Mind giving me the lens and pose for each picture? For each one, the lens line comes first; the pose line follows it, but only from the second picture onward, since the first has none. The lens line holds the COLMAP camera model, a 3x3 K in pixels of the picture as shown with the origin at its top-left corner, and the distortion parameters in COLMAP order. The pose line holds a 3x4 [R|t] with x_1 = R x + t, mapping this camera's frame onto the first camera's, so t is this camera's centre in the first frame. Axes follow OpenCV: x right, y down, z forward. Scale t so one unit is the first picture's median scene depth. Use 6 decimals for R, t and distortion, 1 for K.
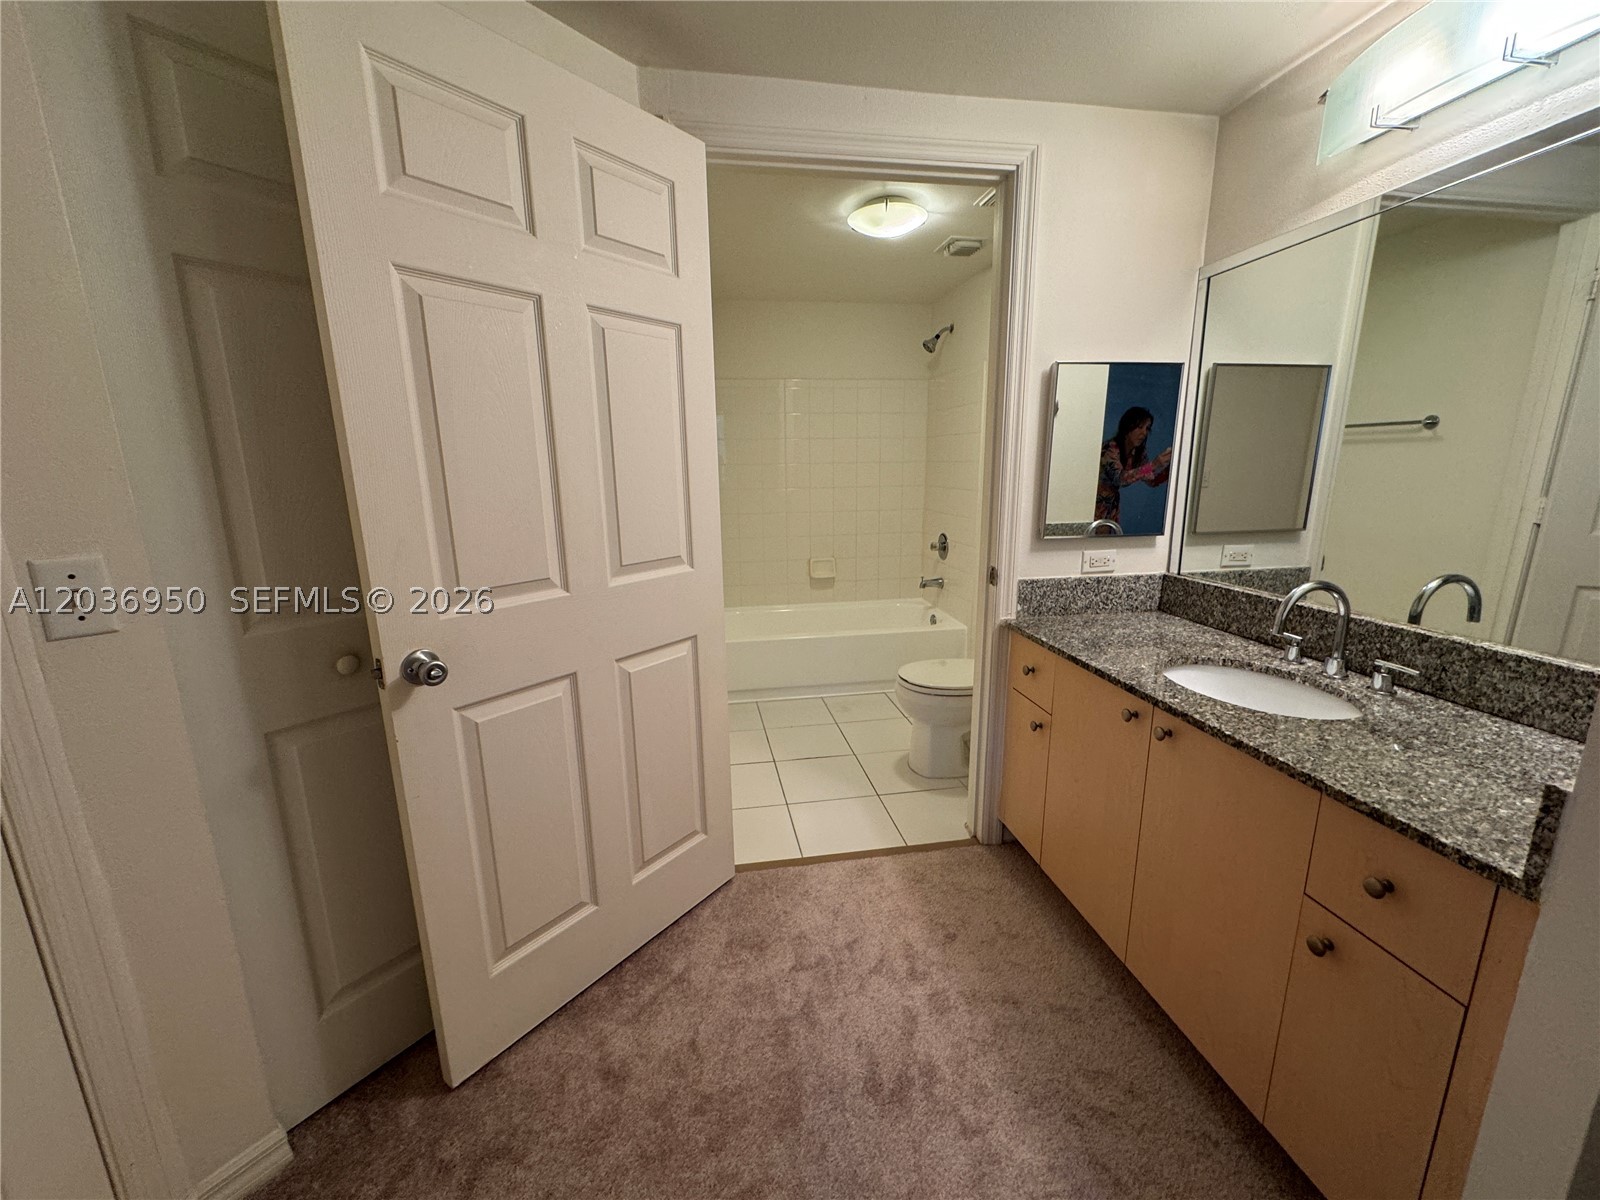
lens RADIAL K [[636.9, 0, 800.0], [0, 636.9, 600.0], [0, 0, 1]] dist [-0.000854, 0.000417]
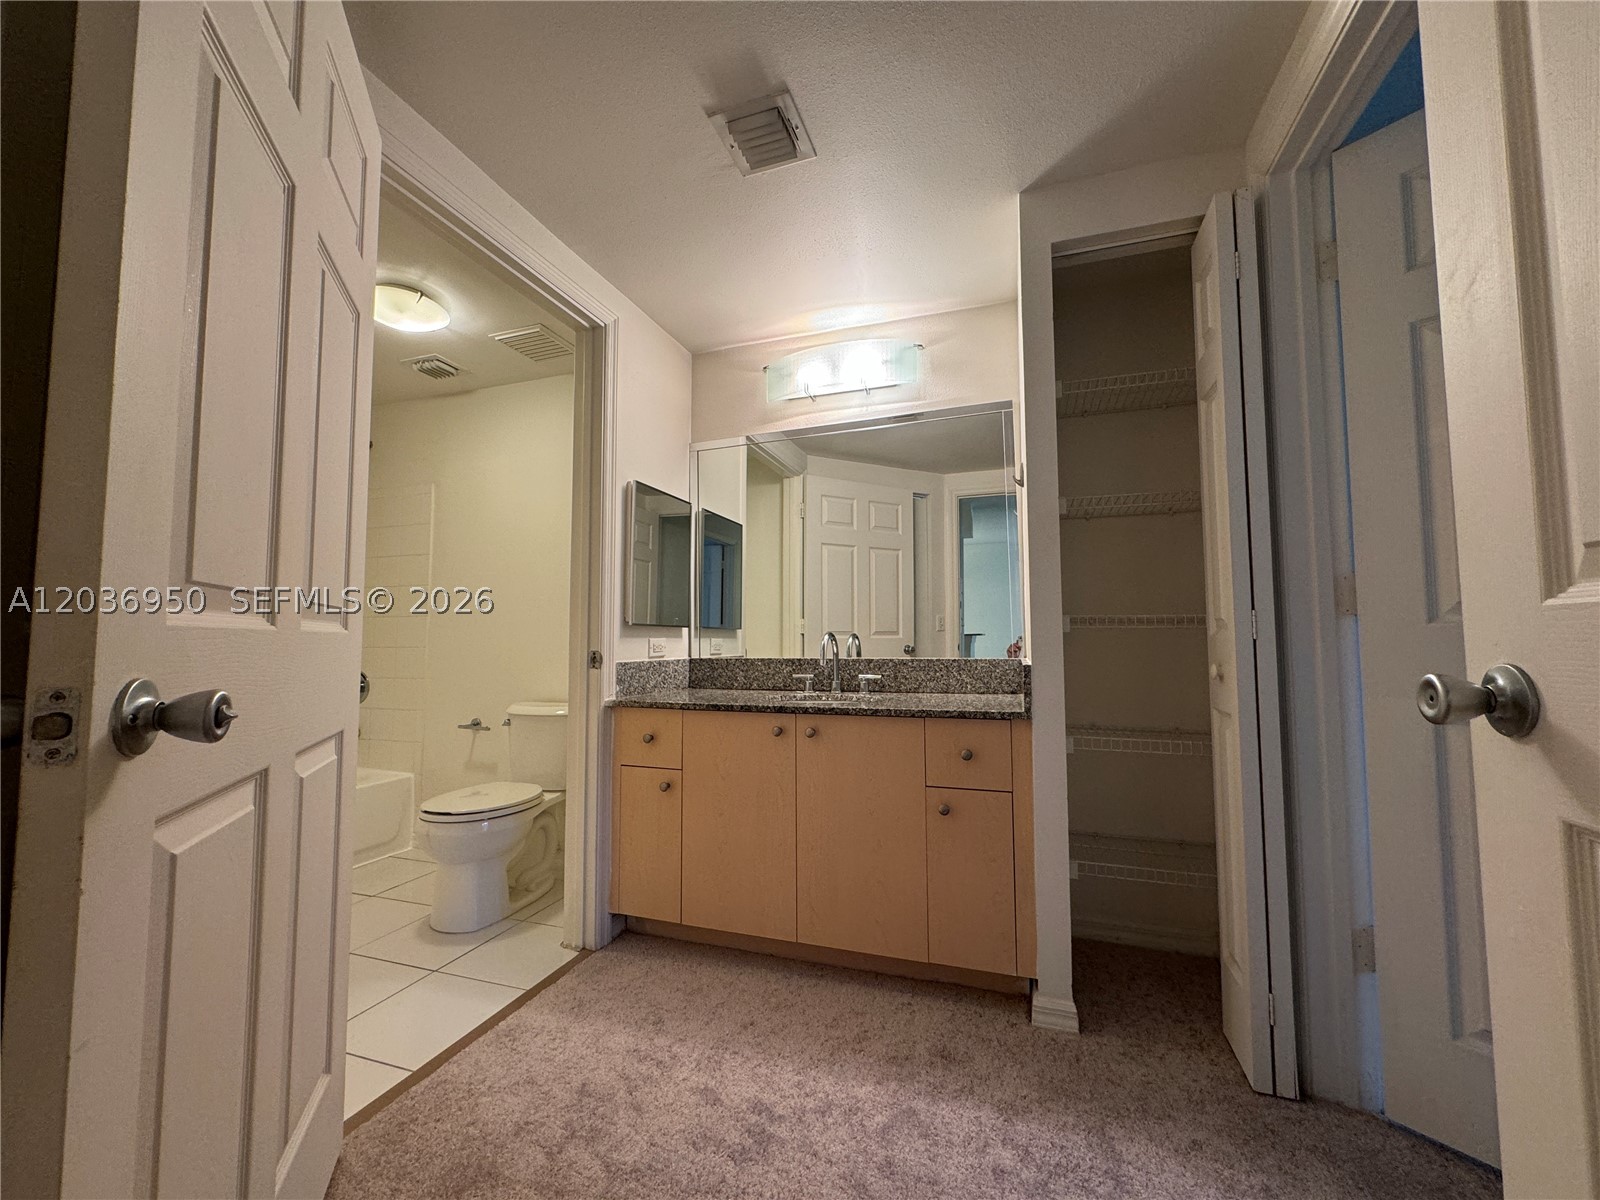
lens RADIAL K [[636.9, 0, 800.0], [0, 636.9, 600.0], [0, 0, 1]] dist [-0.000854, 0.000417]
pose [[0.471941, 0.070398, 0.878815, -0.473943], [0.183168, 0.967227, -0.175846, 0.114954], [-0.862392, 0.243960, 0.443580, 0.220492]]
